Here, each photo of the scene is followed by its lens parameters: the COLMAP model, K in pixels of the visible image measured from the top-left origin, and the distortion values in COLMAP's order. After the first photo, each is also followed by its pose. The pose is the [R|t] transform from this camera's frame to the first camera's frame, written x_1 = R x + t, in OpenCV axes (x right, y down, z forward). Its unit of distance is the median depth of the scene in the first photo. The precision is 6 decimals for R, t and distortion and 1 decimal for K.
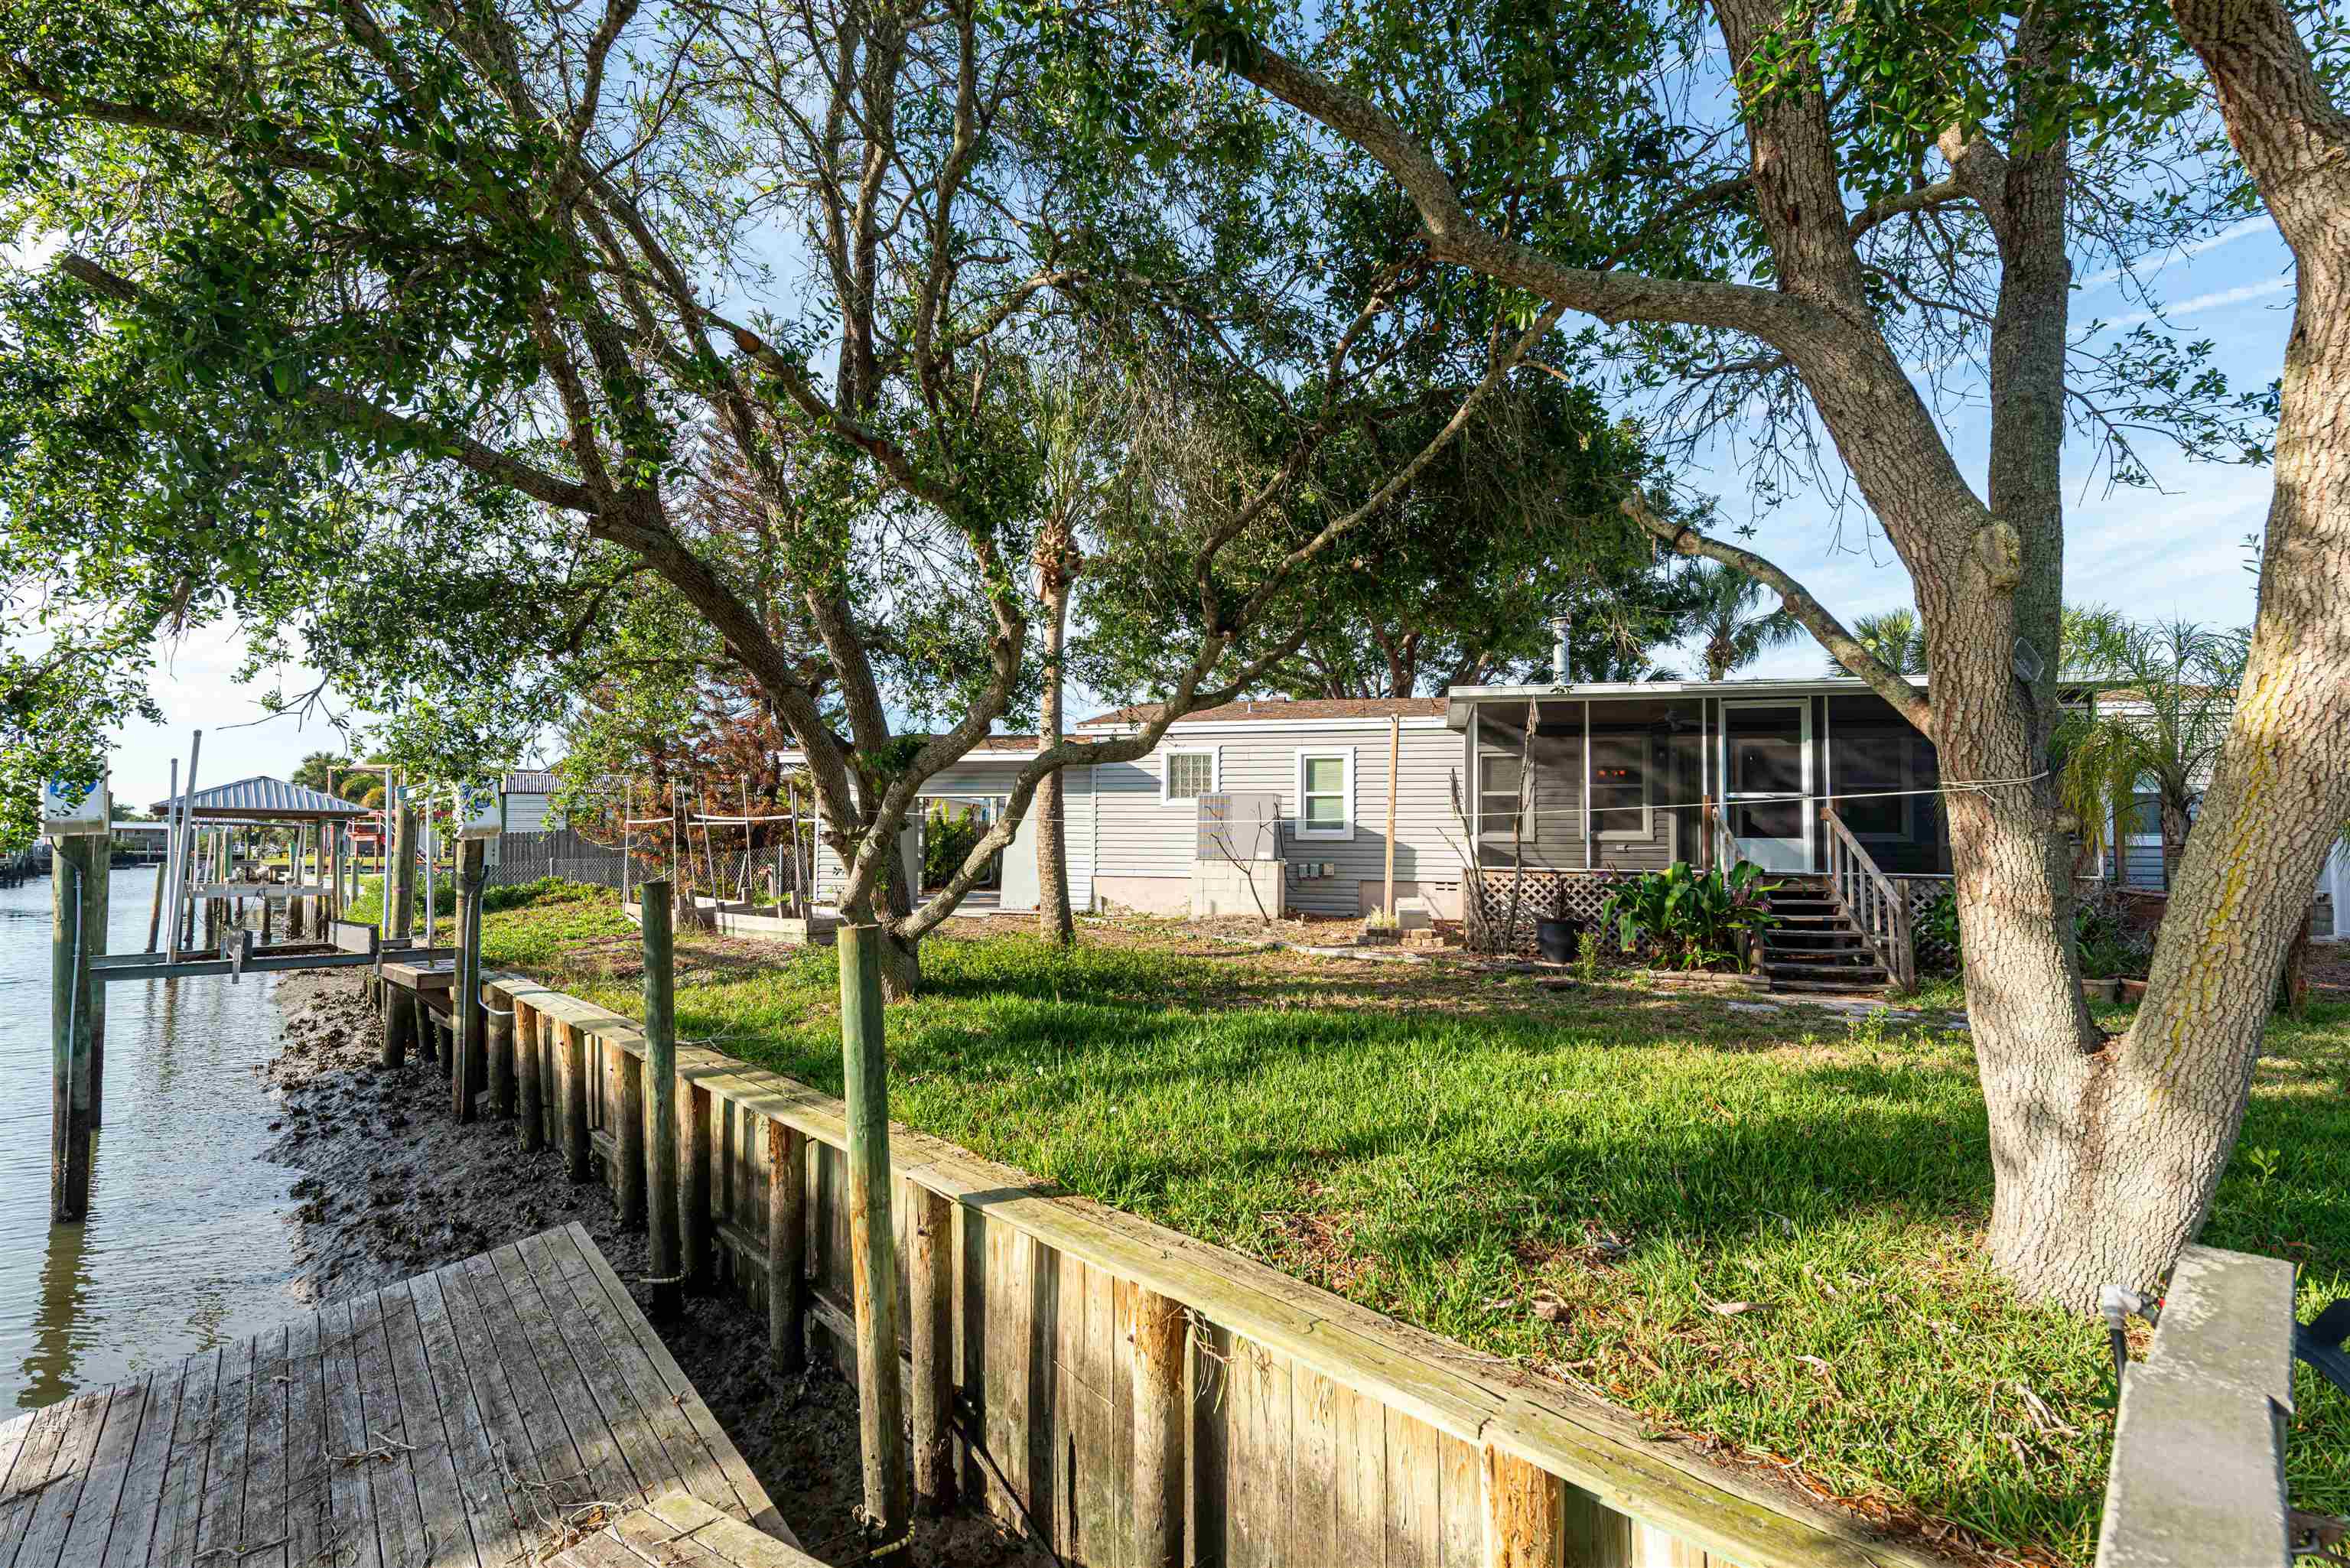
lens RADIAL K [[1033.5, 0, 1175.3], [0, 1033.5, 813.9], [0, 0, 1]] dist [-0.001904, -0.000253]
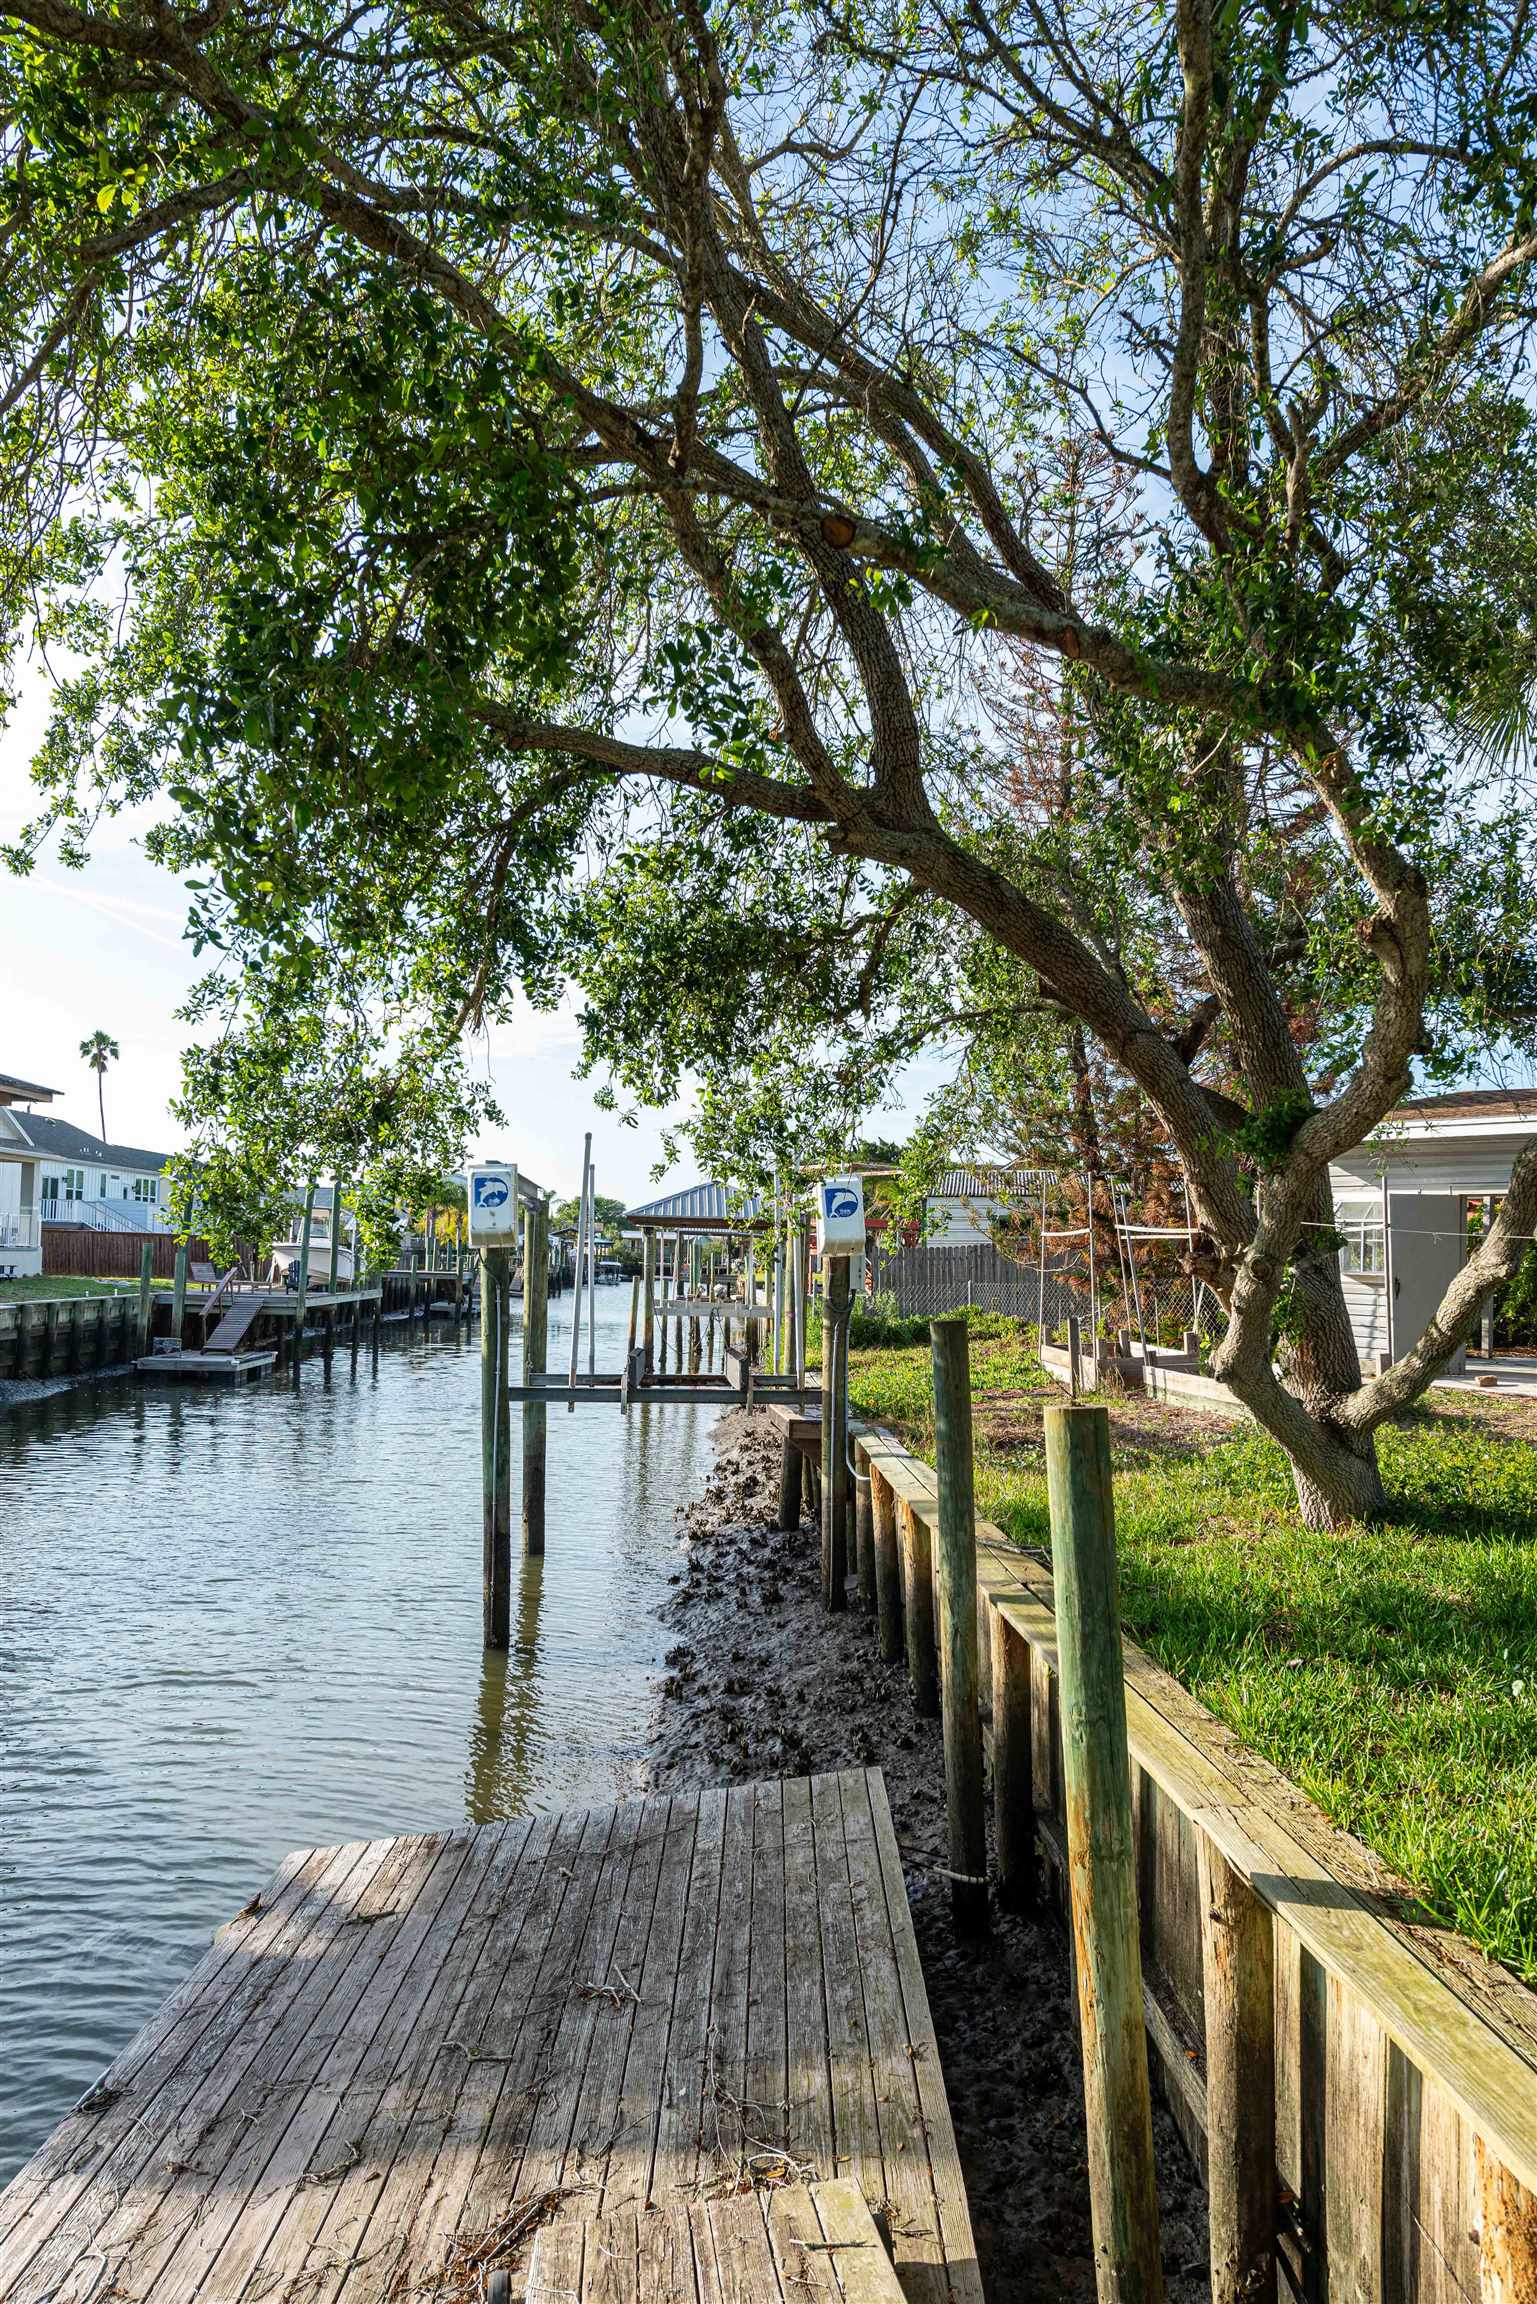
lens RADIAL K [[1563.3, 0, 770.3], [0, 1563.3, 1246.9], [0, 0, 1]] dist [0.042636, -0.037224]
pose [[0.756665, 0.008834, -0.653743, 0.082271], [0.002358, 0.999865, 0.016240, -0.003021], [0.653799, -0.013830, 0.756542, 0.066048]]
